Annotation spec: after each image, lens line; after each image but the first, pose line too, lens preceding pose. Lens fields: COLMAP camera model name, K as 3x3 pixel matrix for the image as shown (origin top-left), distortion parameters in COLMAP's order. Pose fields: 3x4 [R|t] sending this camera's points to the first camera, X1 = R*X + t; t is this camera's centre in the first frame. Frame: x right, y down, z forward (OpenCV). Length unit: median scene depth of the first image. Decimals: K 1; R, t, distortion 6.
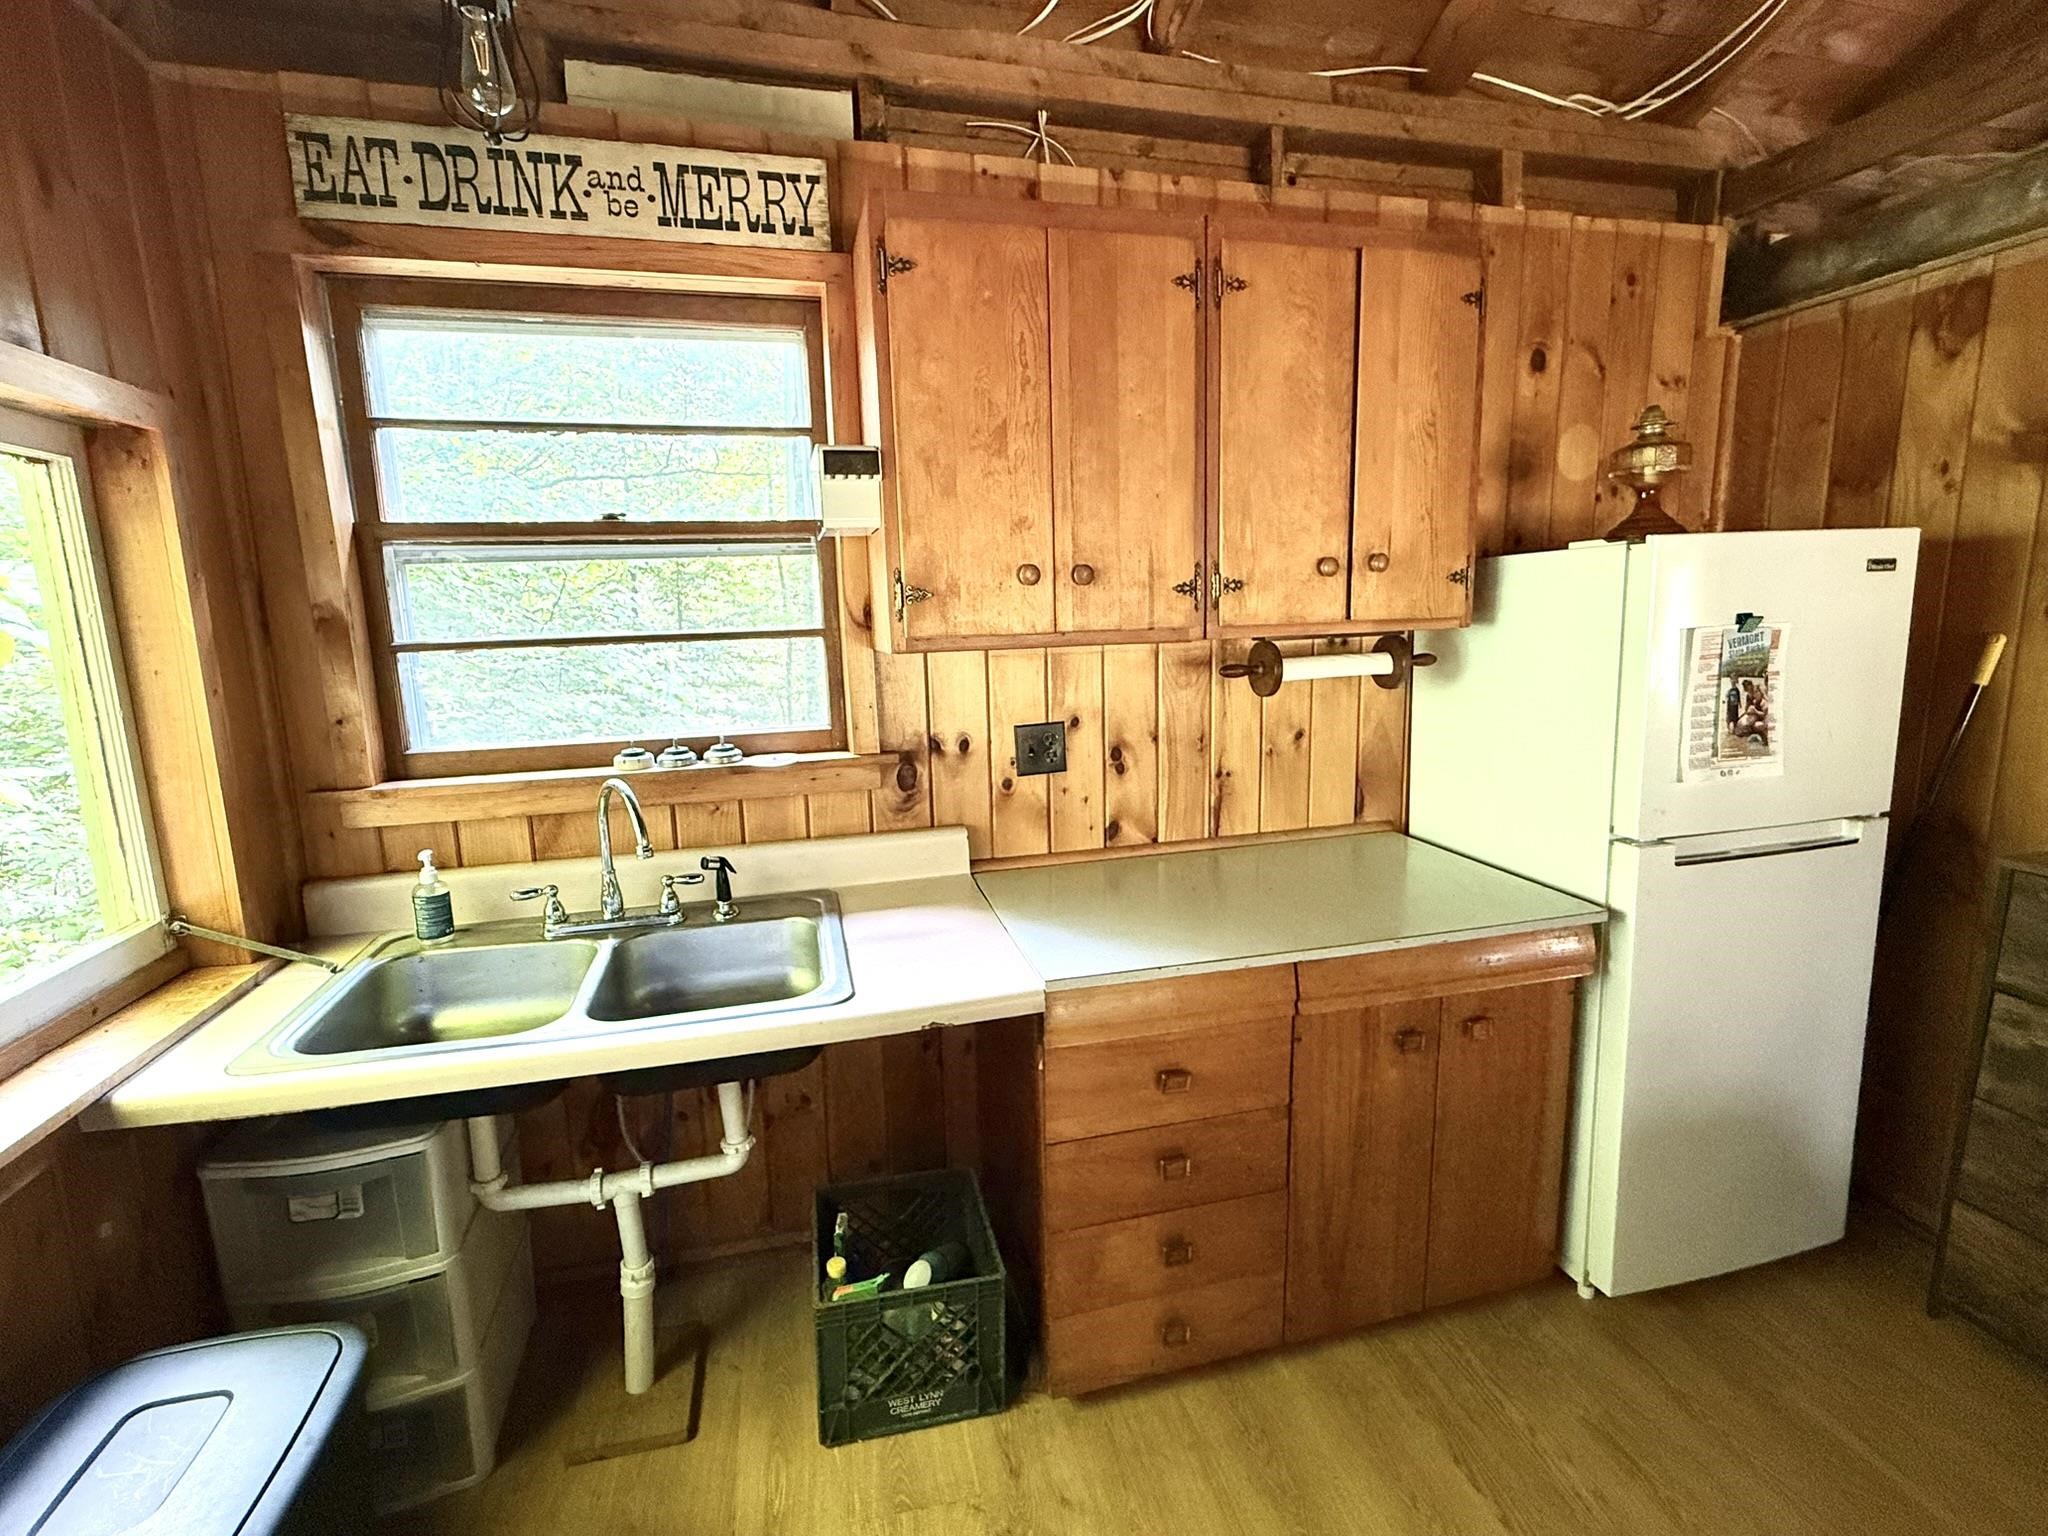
lens RADIAL K [[940.5, 0, 1020.8], [0, 940.5, 752.0], [0, 0, 1]] dist [0.019531, 0.000288]
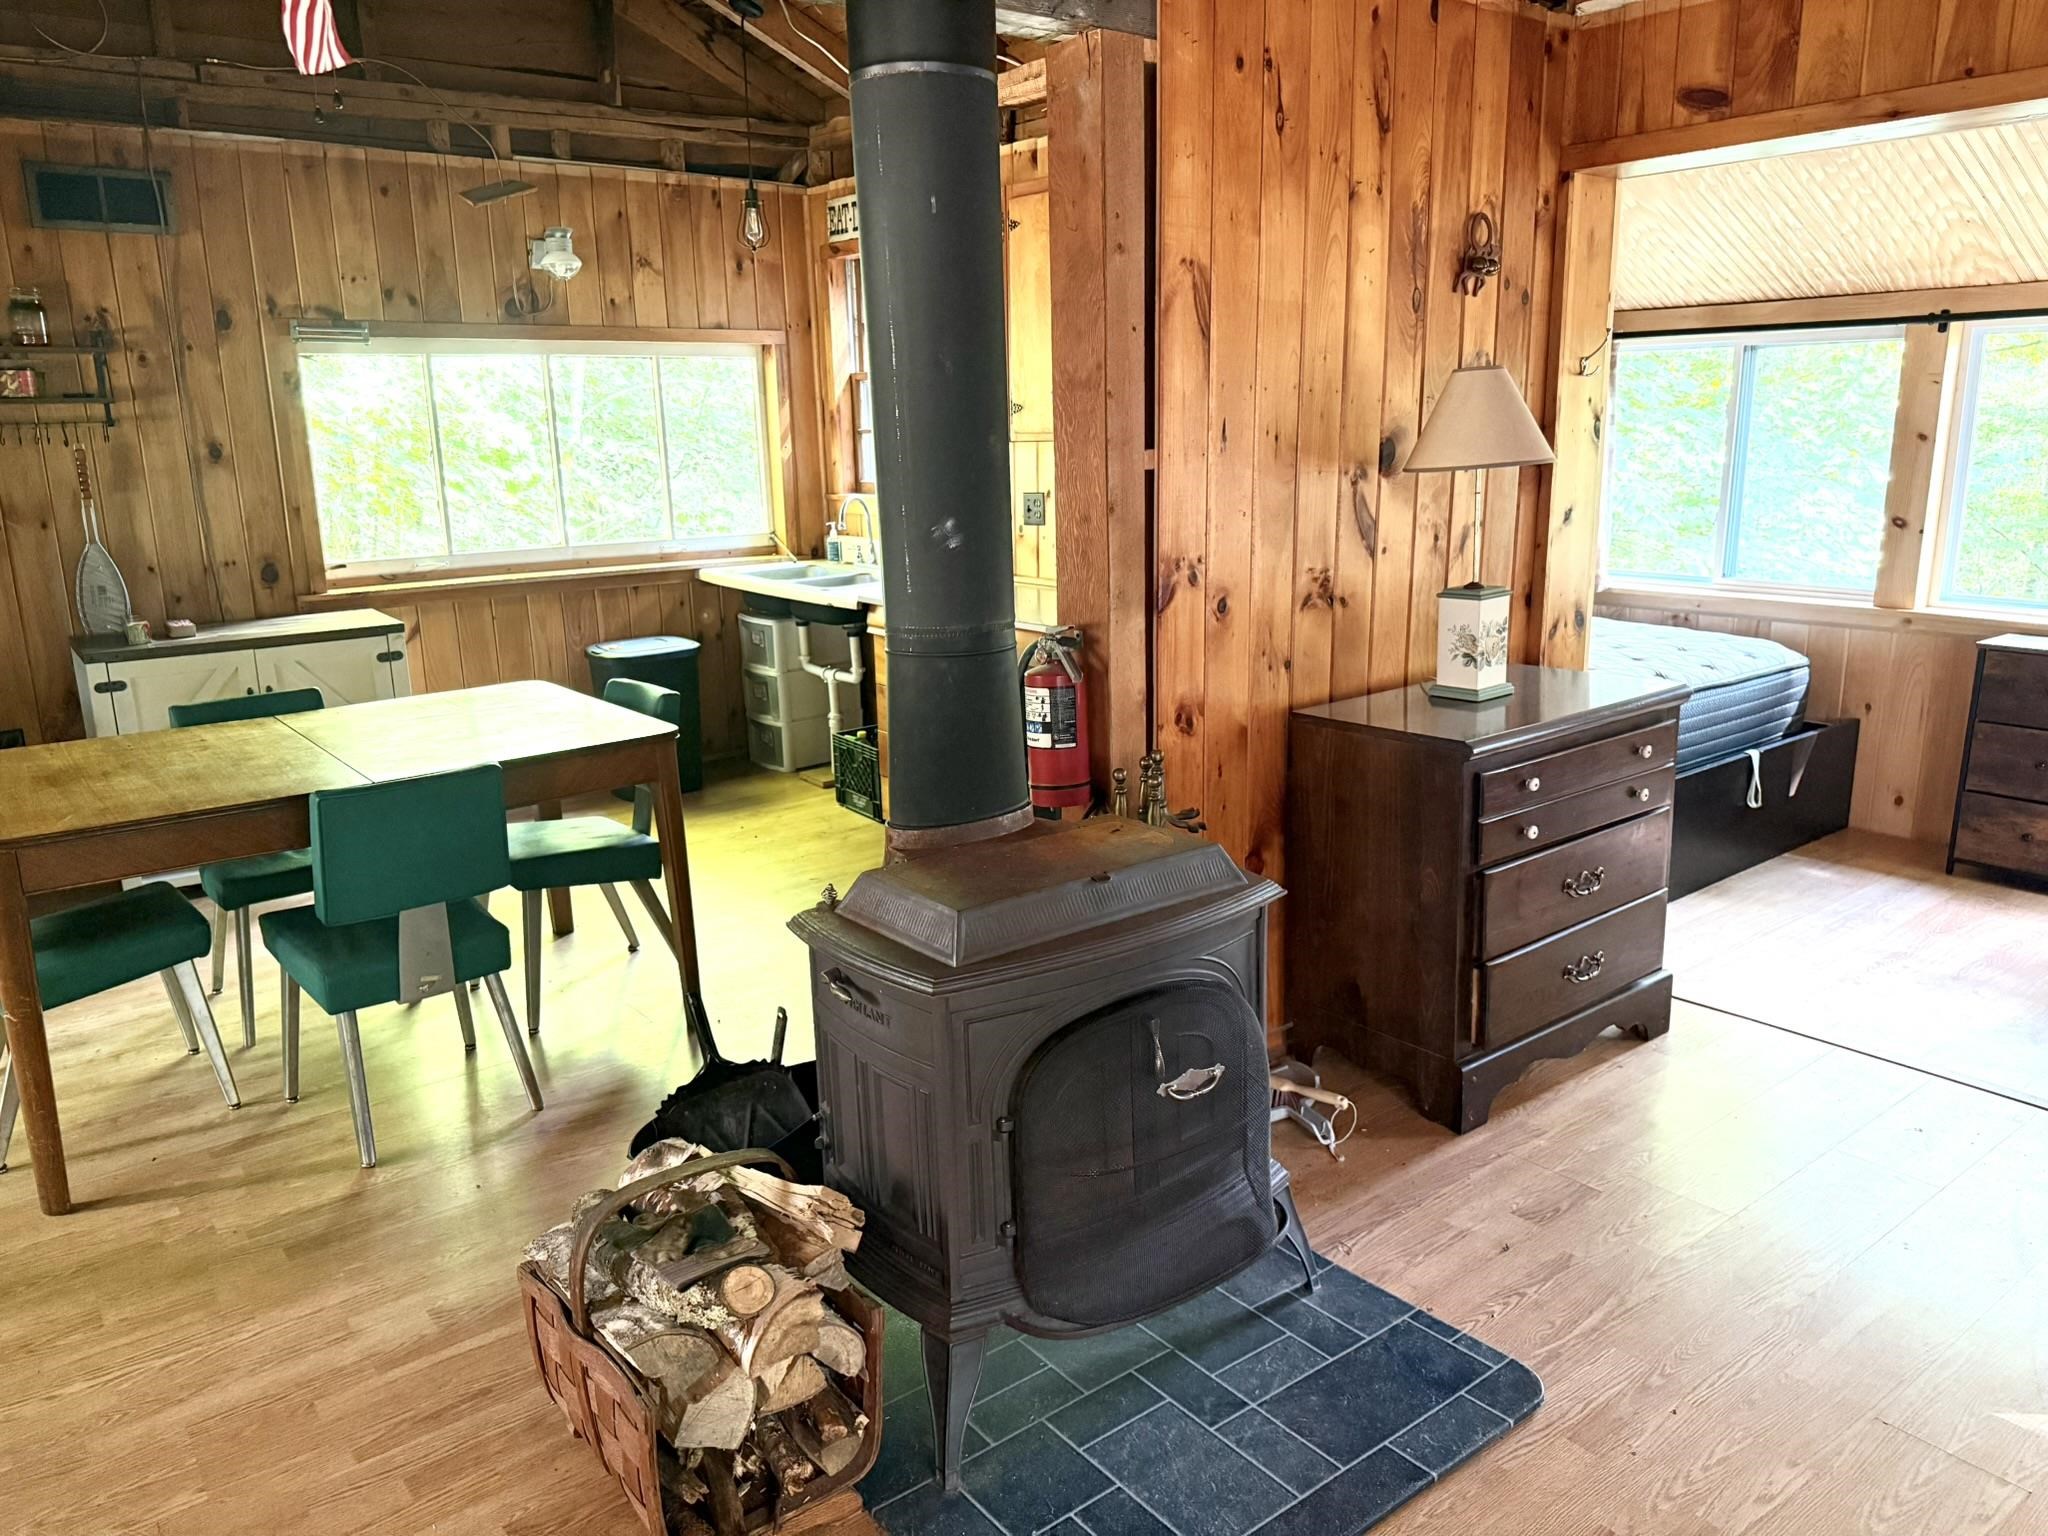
lens RADIAL K [[1467.6, 0, 1024.2], [0, 1467.6, 770.4], [0, 0, 1]] dist [0.006662, 0.000341]
pose [[0.412462, 0.239508, -0.878926, 2.926018], [-0.137184, 0.970147, 0.199988, -0.084802], [0.900586, 0.038087, 0.433006, -0.089003]]
